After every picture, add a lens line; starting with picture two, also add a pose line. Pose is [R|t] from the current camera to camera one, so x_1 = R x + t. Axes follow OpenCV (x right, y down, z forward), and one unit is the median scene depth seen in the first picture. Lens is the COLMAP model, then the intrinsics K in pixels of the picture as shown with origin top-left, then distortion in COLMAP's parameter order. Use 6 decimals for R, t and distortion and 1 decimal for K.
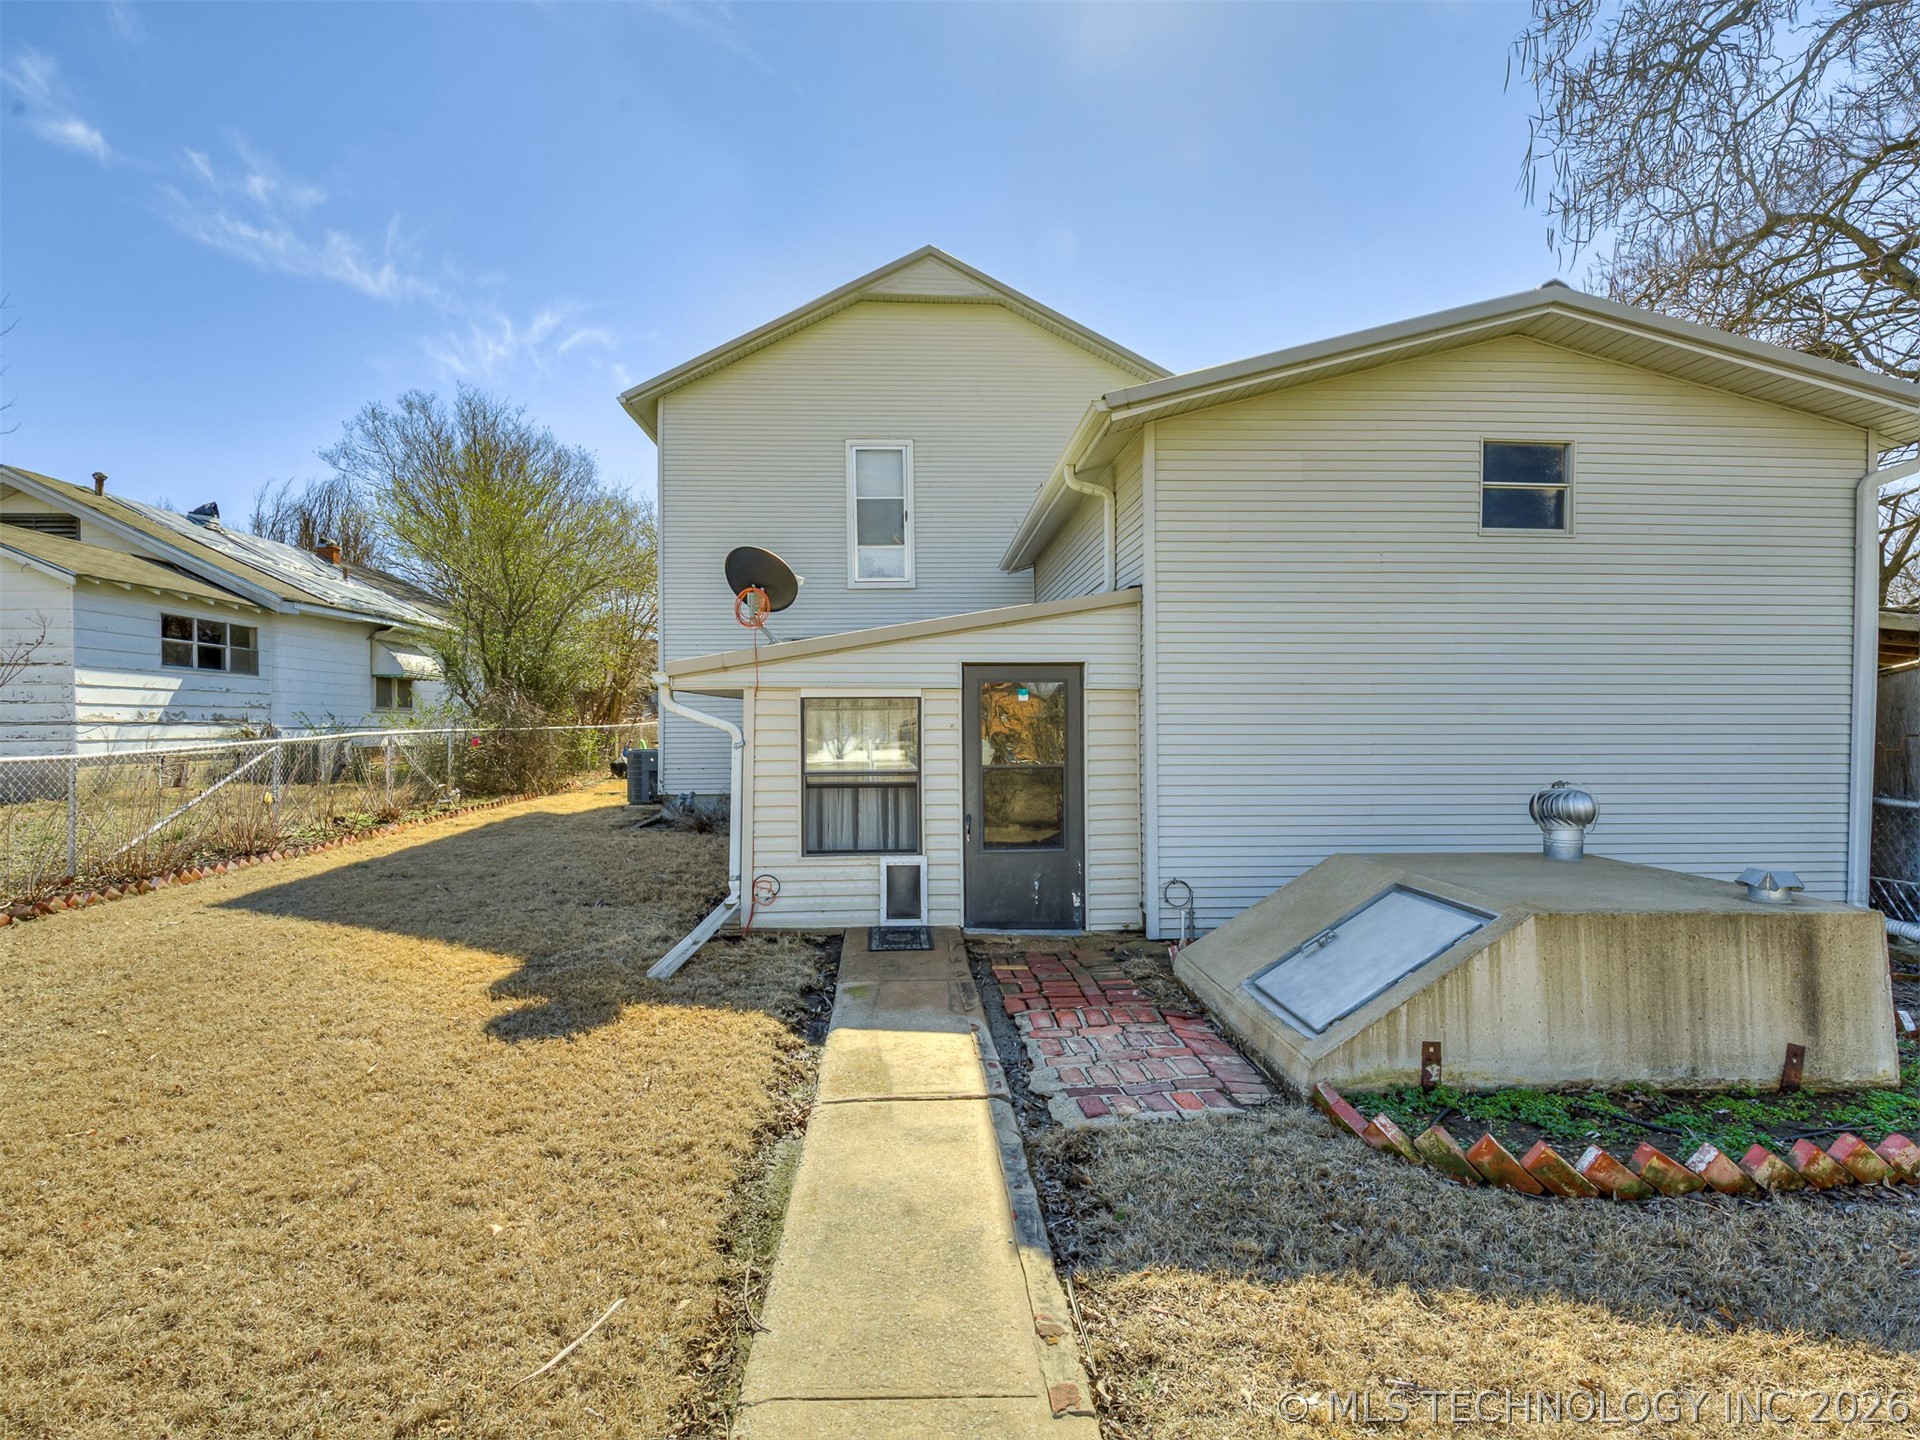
lens RADIAL K [[979.9, 0, 960.0], [0, 979.9, 720.0], [0, 0, 1]] dist [0.000507, 0.000659]
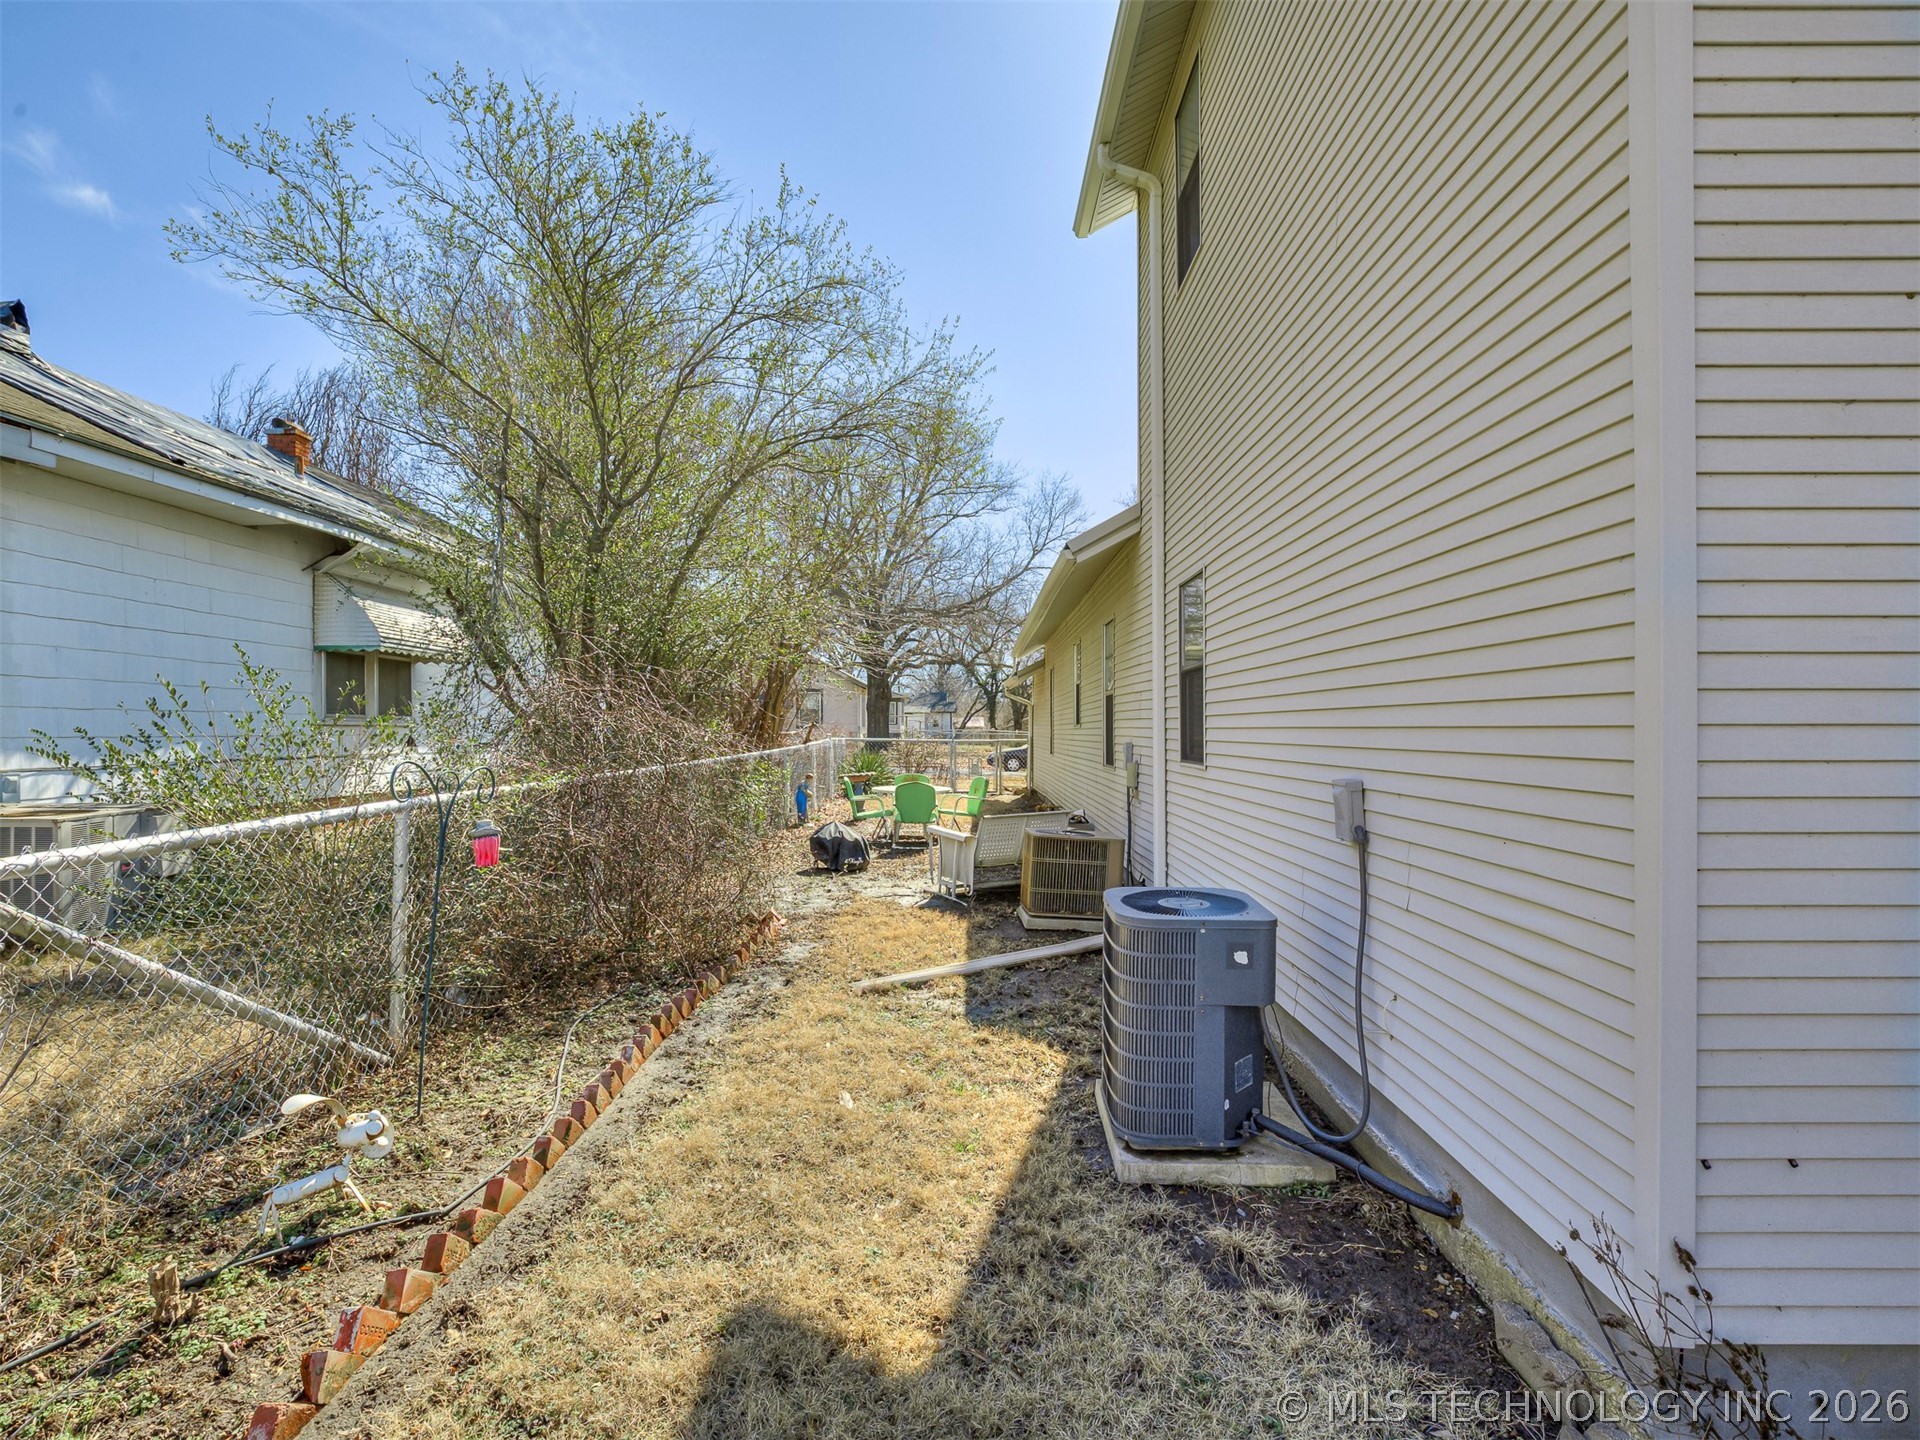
lens RADIAL K [[987.8, 0, 960.0], [0, 987.8, 720.0], [0, 0, 1]] dist [-0.001742, 0.000191]
pose [[0.997628, 0.001033, -0.068829, -0.767775], [-0.001389, 0.999986, -0.005134, -0.025609], [0.068823, 0.005217, 0.997615, 1.631742]]
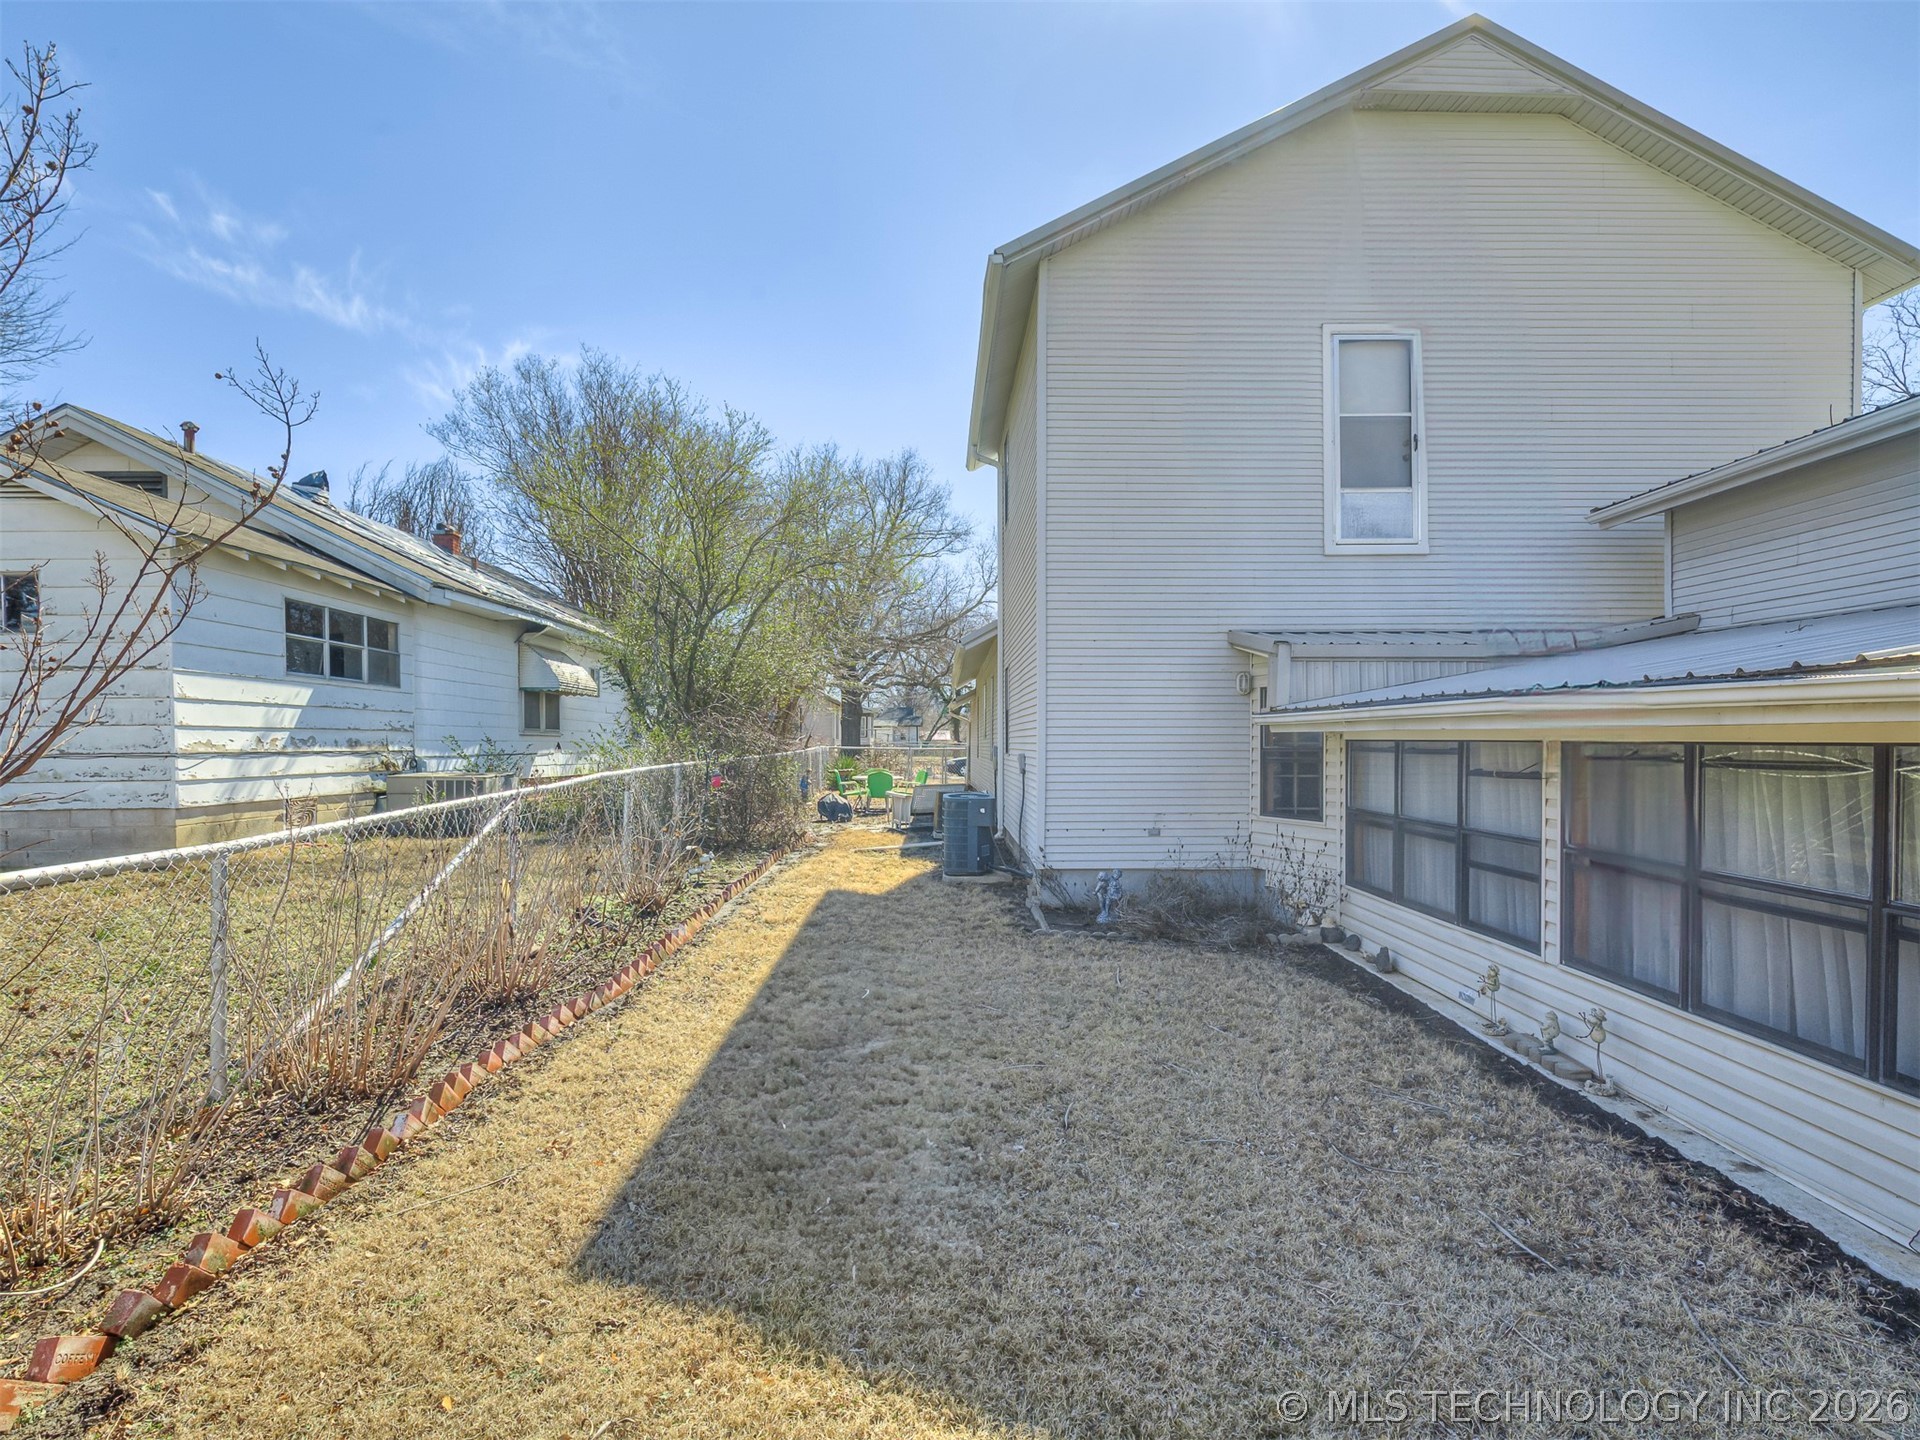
lens RADIAL K [[984.3, 0, 963.3], [0, 984.3, 750.4], [0, 0, 1]] dist [-0.000614, -0.000181]
pose [[0.999397, 0.005553, -0.034262, -0.643572], [-0.005142, 0.999914, 0.012068, -0.021093], [0.034326, -0.011885, 0.999340, 0.653970]]
